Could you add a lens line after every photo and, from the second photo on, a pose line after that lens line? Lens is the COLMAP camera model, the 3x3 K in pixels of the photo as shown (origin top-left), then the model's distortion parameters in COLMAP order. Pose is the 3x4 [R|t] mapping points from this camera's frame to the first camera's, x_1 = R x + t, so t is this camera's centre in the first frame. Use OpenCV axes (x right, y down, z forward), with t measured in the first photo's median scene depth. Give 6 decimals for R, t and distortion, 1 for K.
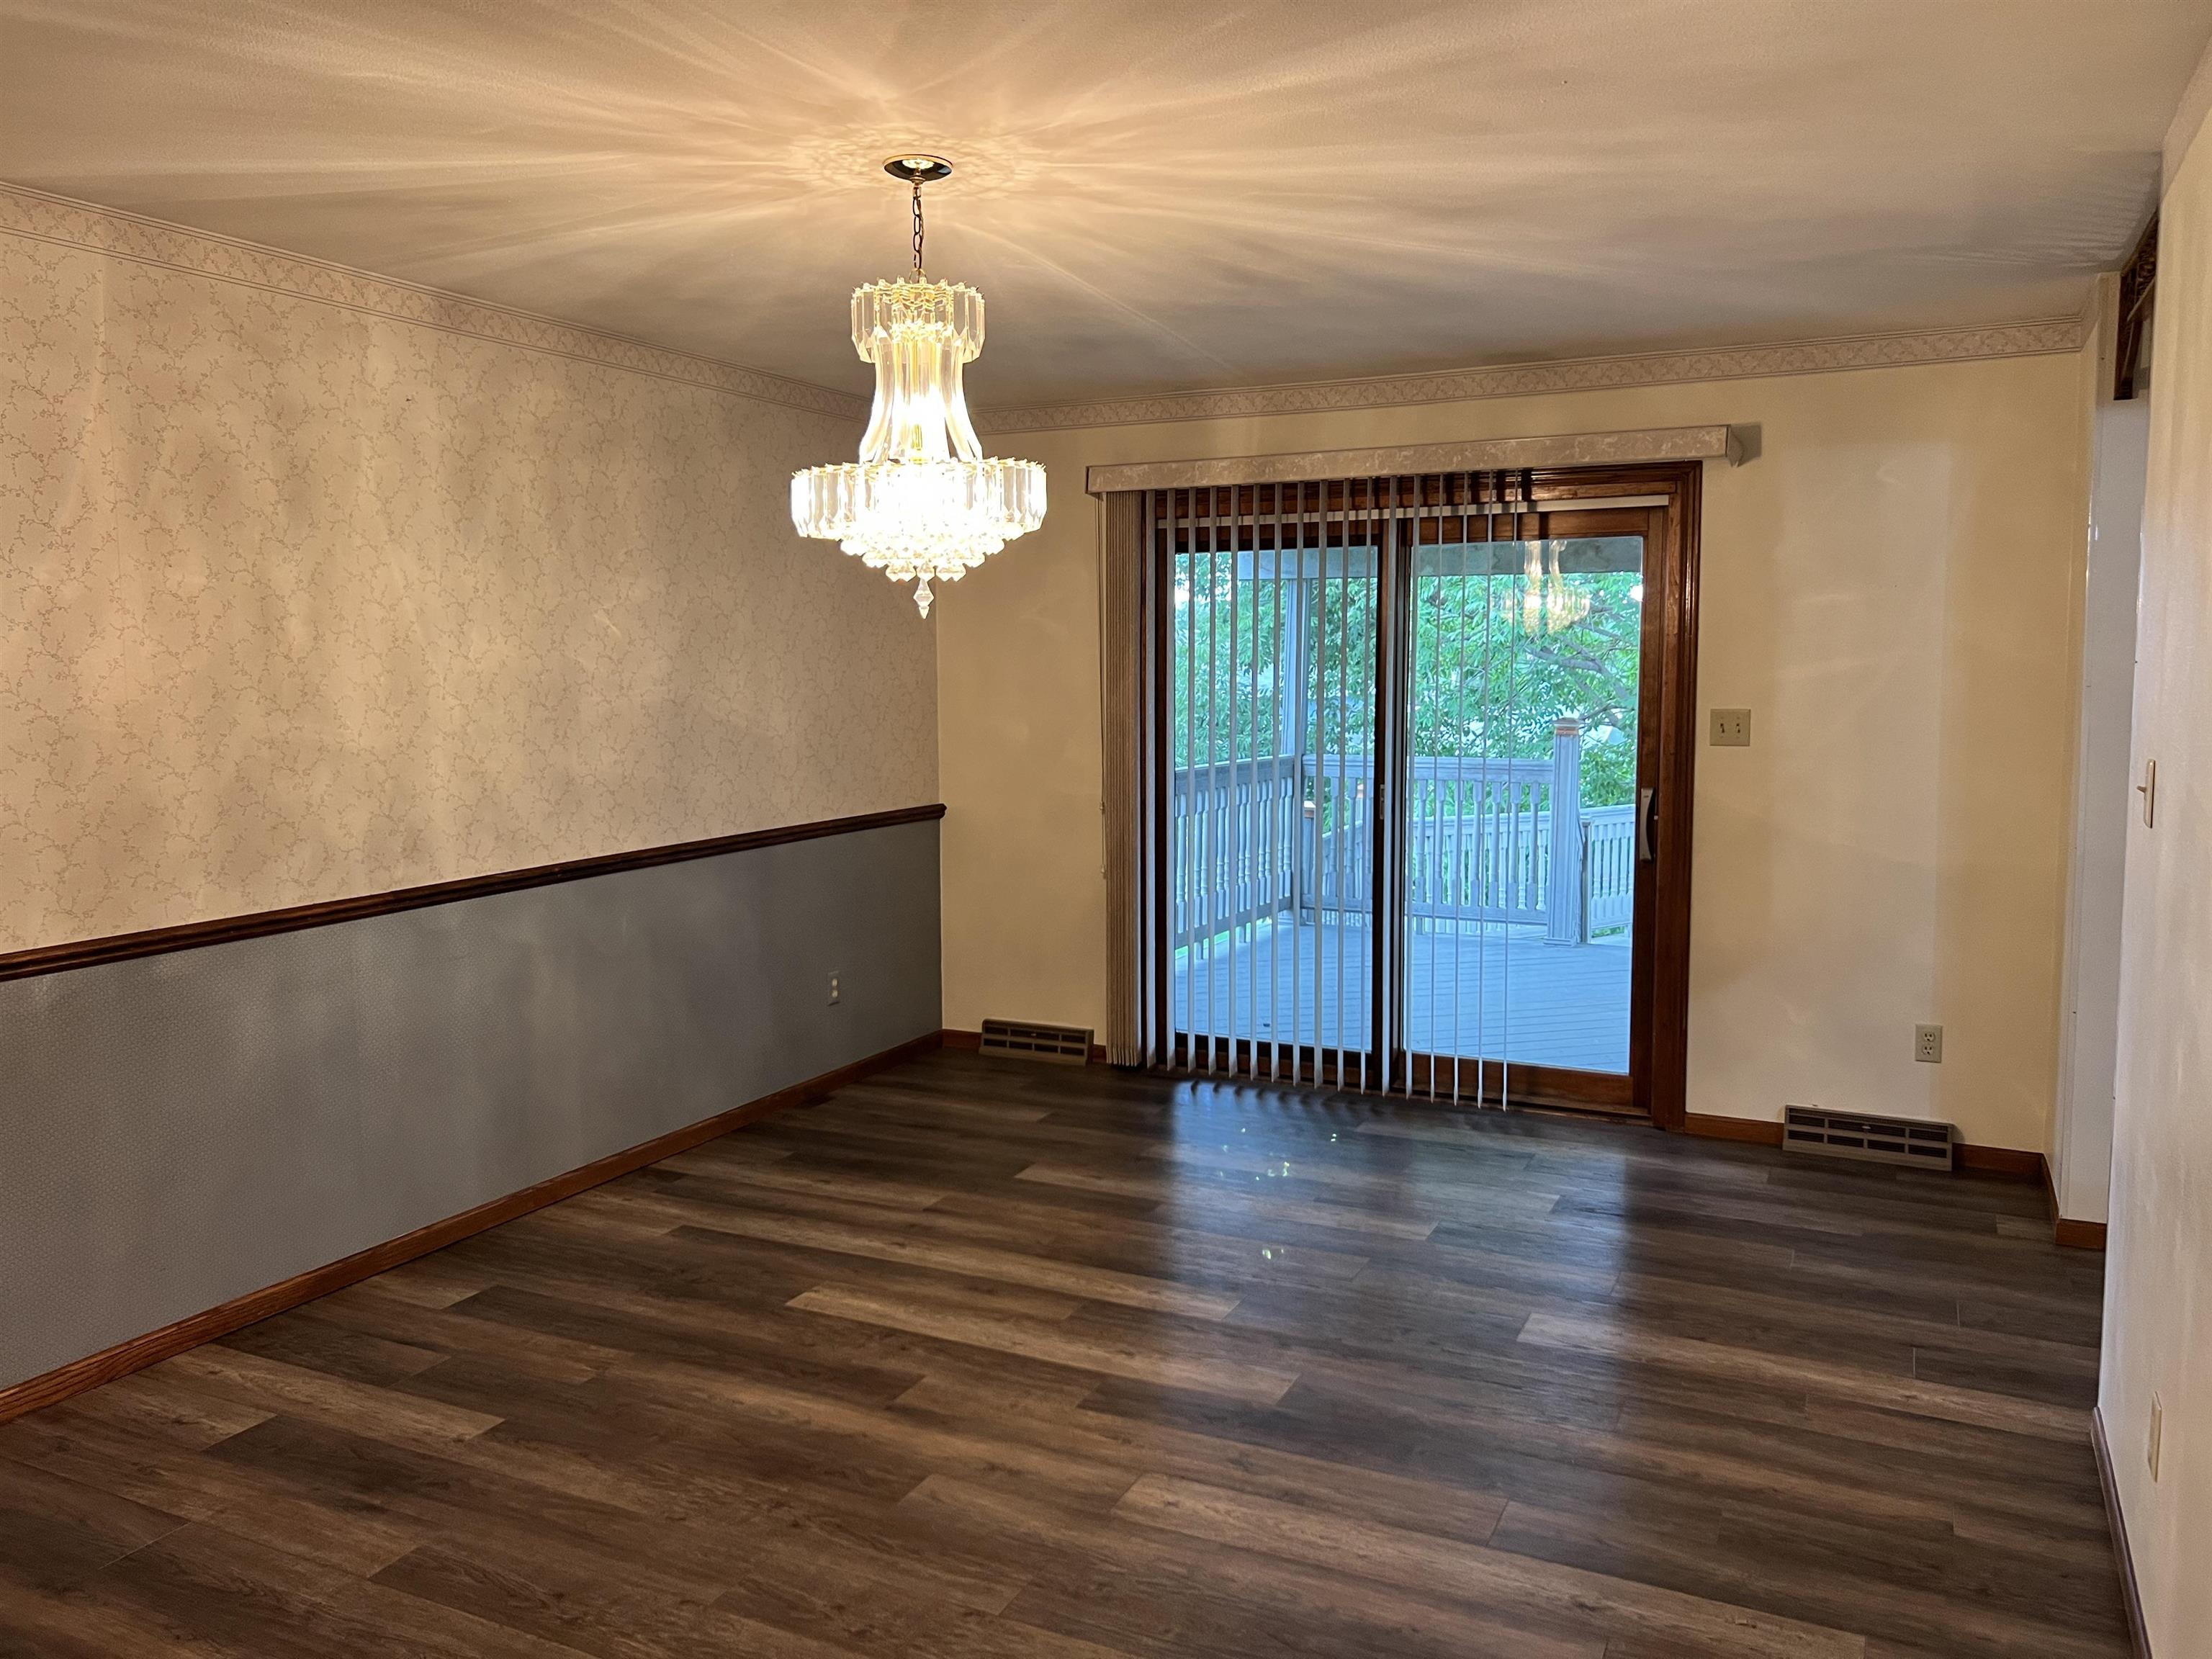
lens RADIAL K [[1689.1, 0, 1091.1], [0, 1689.1, 810.5], [0, 0, 1]] dist [0.051163, -0.044225]
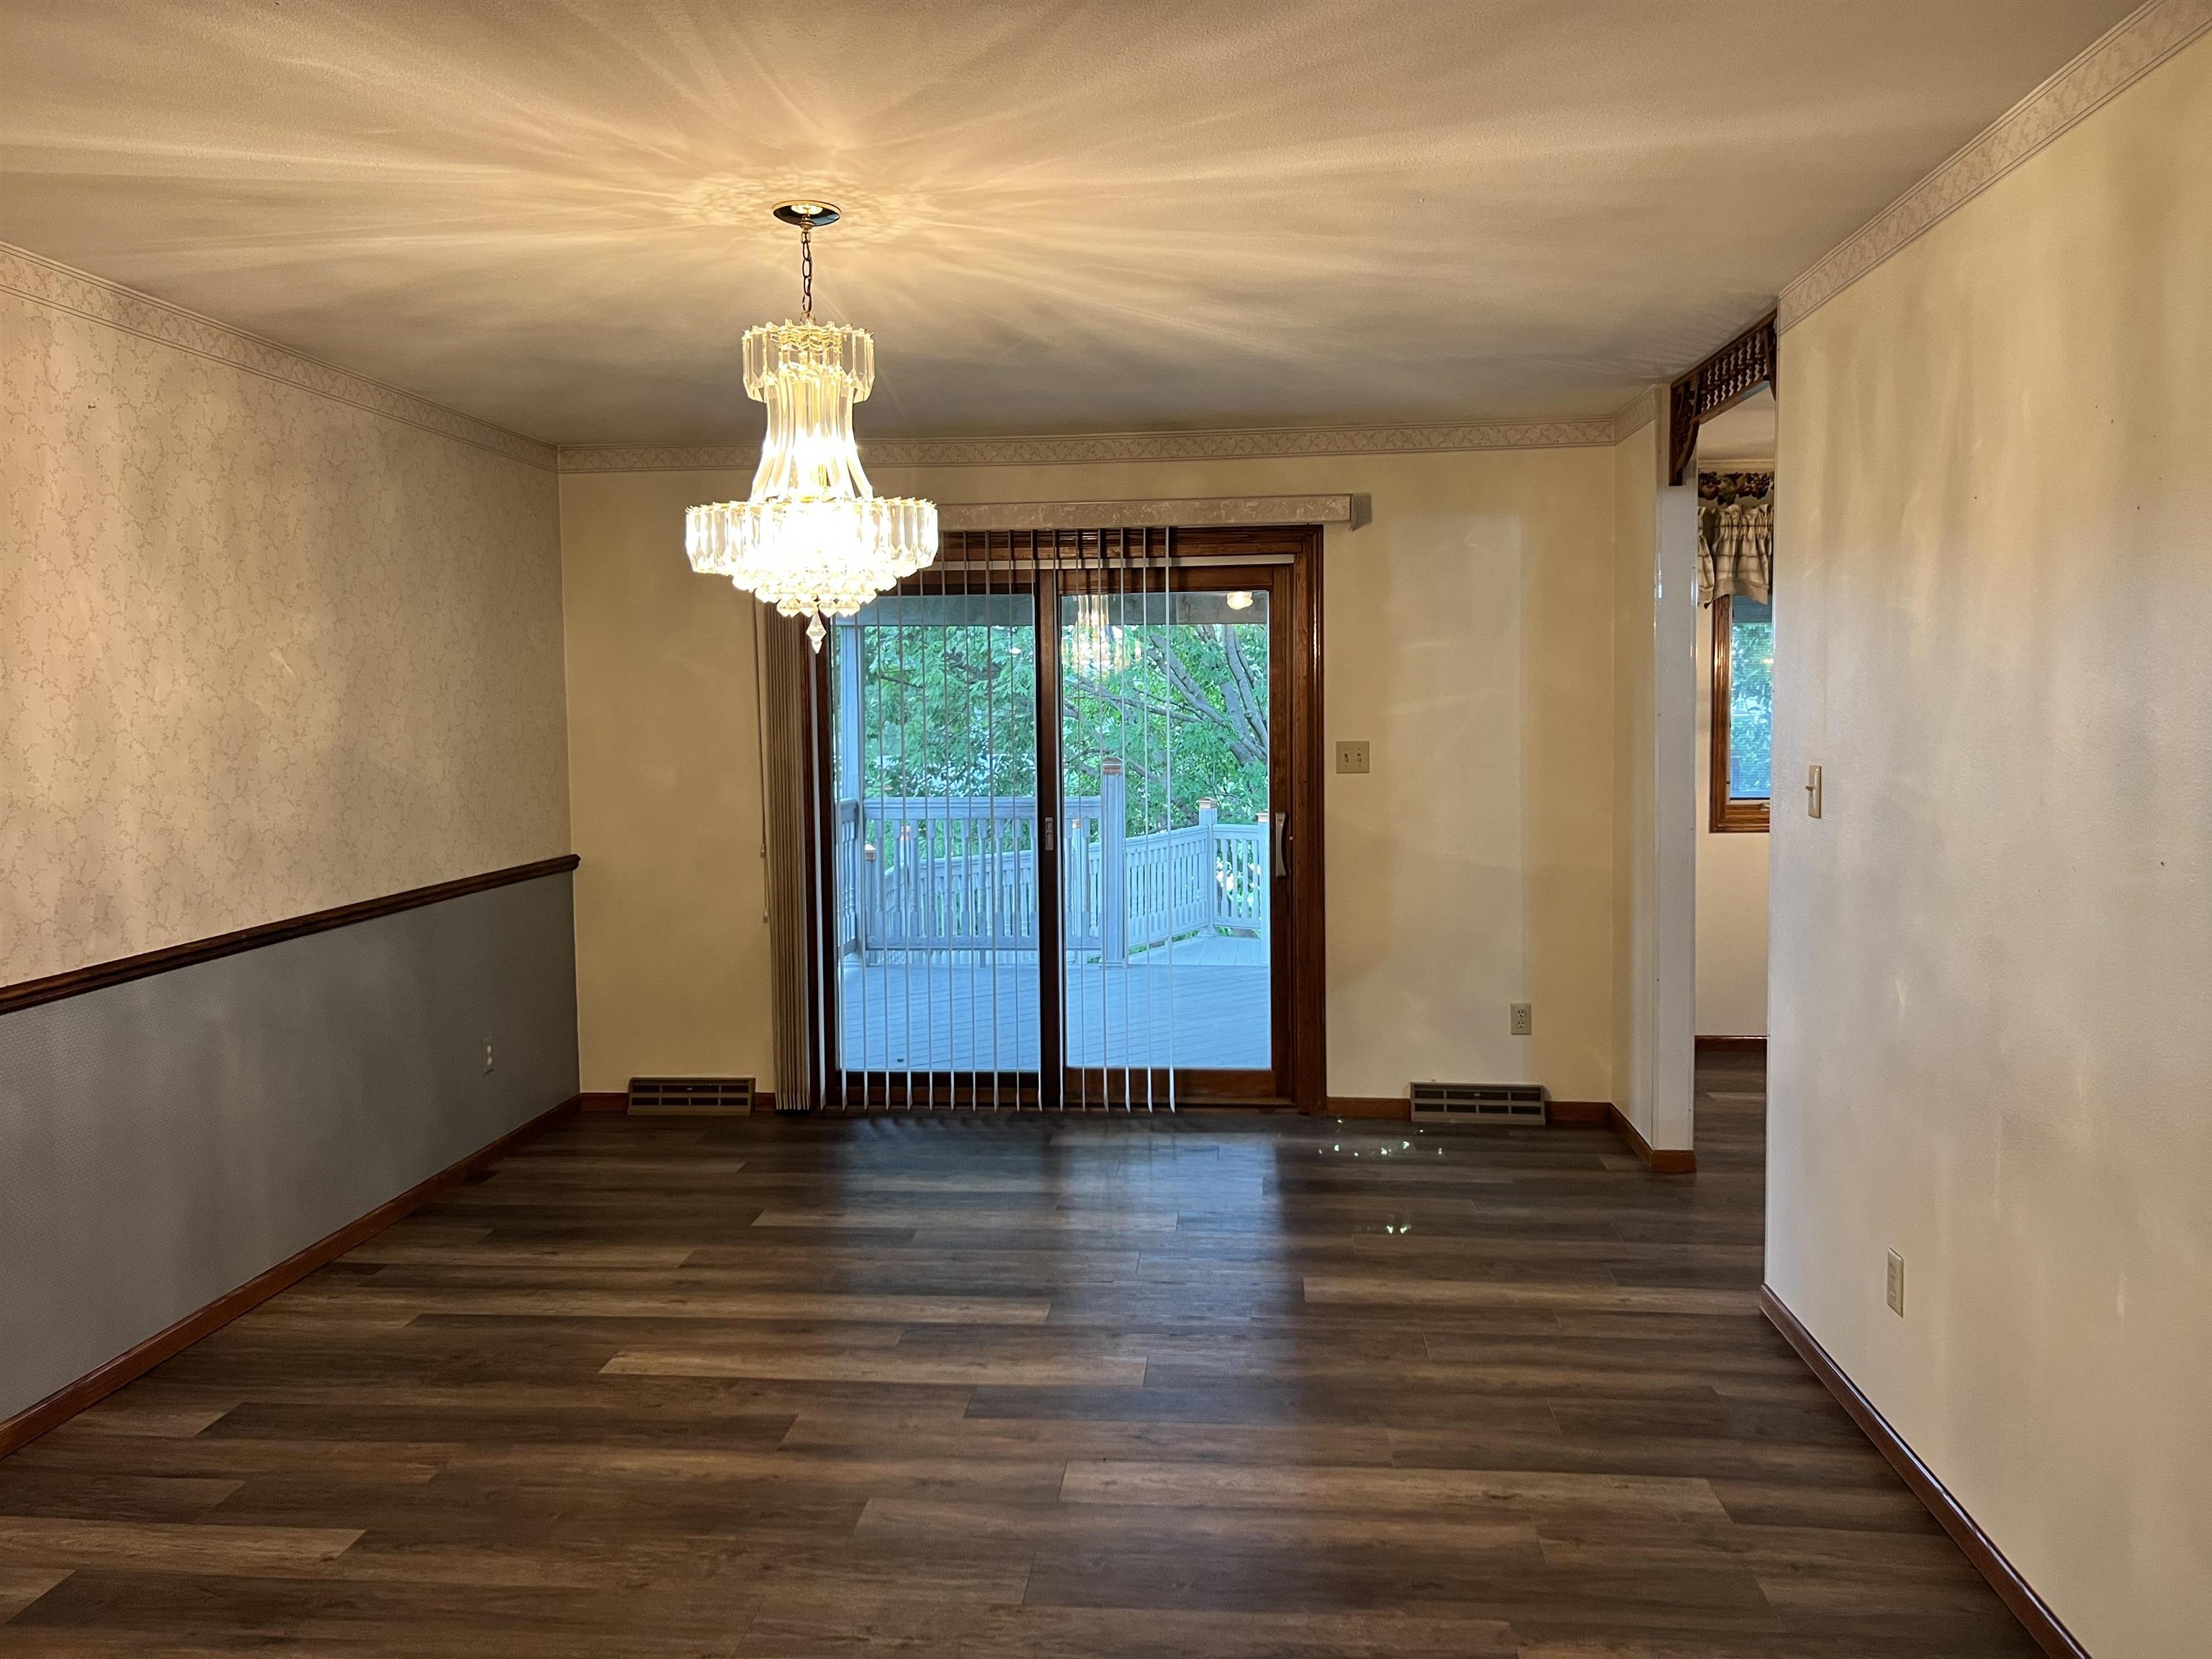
lens RADIAL K [[1689.1, 0, 1111.6], [0, 1689.1, 817.5], [0, 0, 1]] dist [0.051163, -0.044225]
pose [[0.933715, -0.030879, 0.356684, -0.231656], [0.040263, 0.999010, -0.018912, 0.008504], [-0.355746, 0.032019, 0.934034, -0.005513]]
